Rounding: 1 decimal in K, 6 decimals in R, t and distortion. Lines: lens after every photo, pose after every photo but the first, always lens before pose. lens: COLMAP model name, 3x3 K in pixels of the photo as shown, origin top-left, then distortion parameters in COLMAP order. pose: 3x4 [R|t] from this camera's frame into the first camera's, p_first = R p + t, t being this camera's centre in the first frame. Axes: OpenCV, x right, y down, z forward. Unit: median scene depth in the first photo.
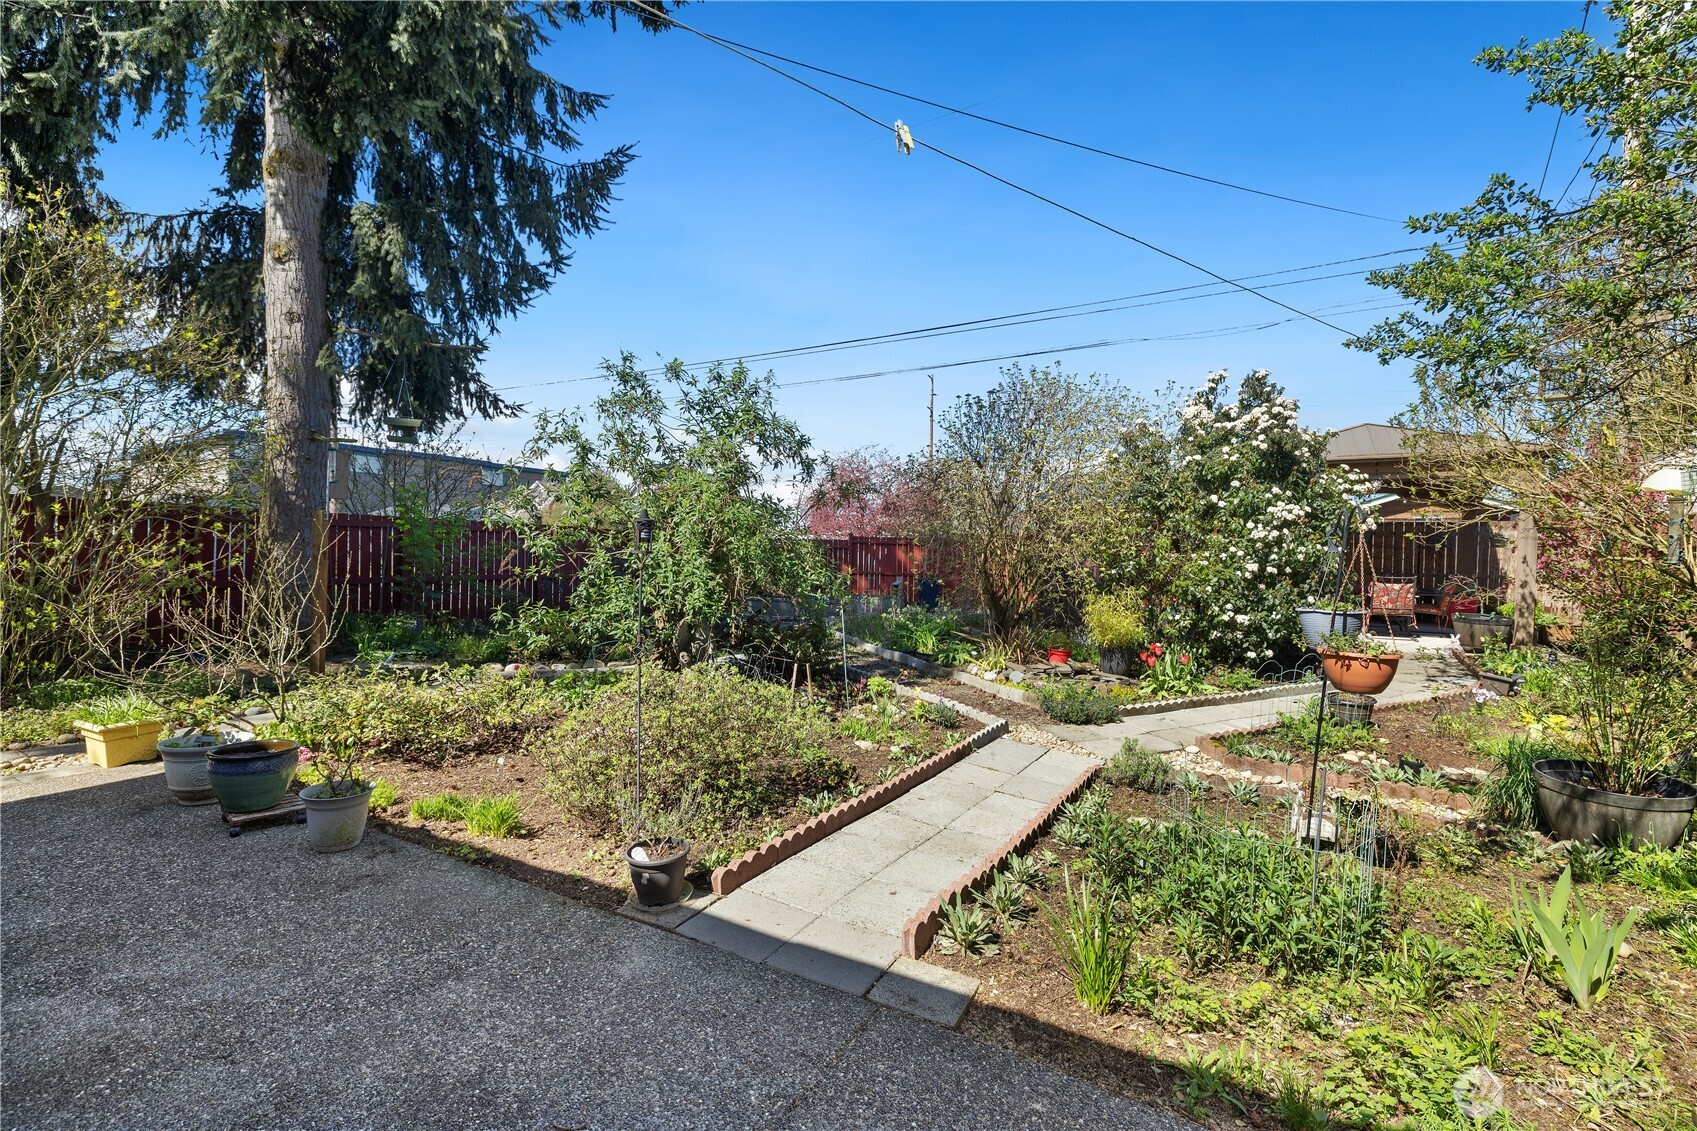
lens RADIAL K [[761.3, 0, 848.5], [0, 761.3, 565.5], [0, 0, 1]] dist [-0.001130, -0.000270]
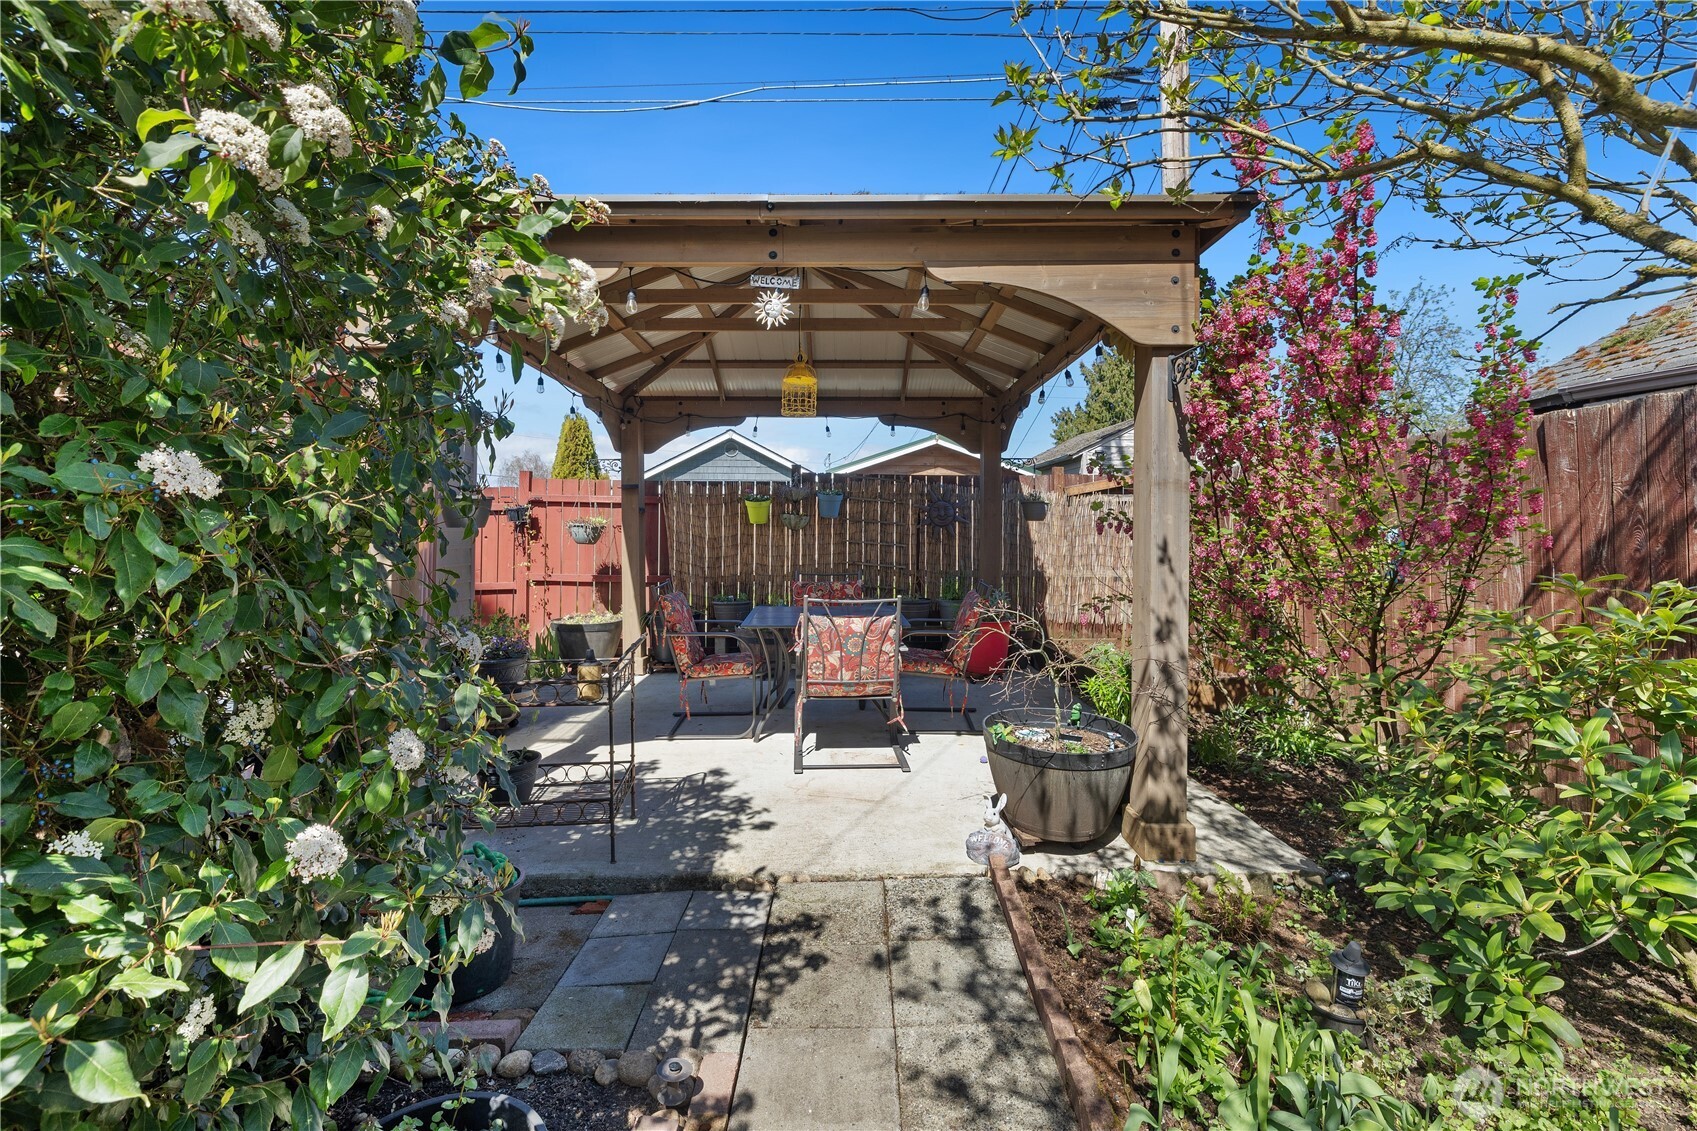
lens RADIAL K [[761.3, 0, 848.5], [0, 761.3, 565.5], [0, 0, 1]] dist [-0.001130, -0.000270]
pose [[0.858772, -0.025331, 0.511732, 0.507707], [0.009258, 0.999381, 0.033935, -0.012236], [-0.512275, -0.024405, 0.858475, 0.660501]]
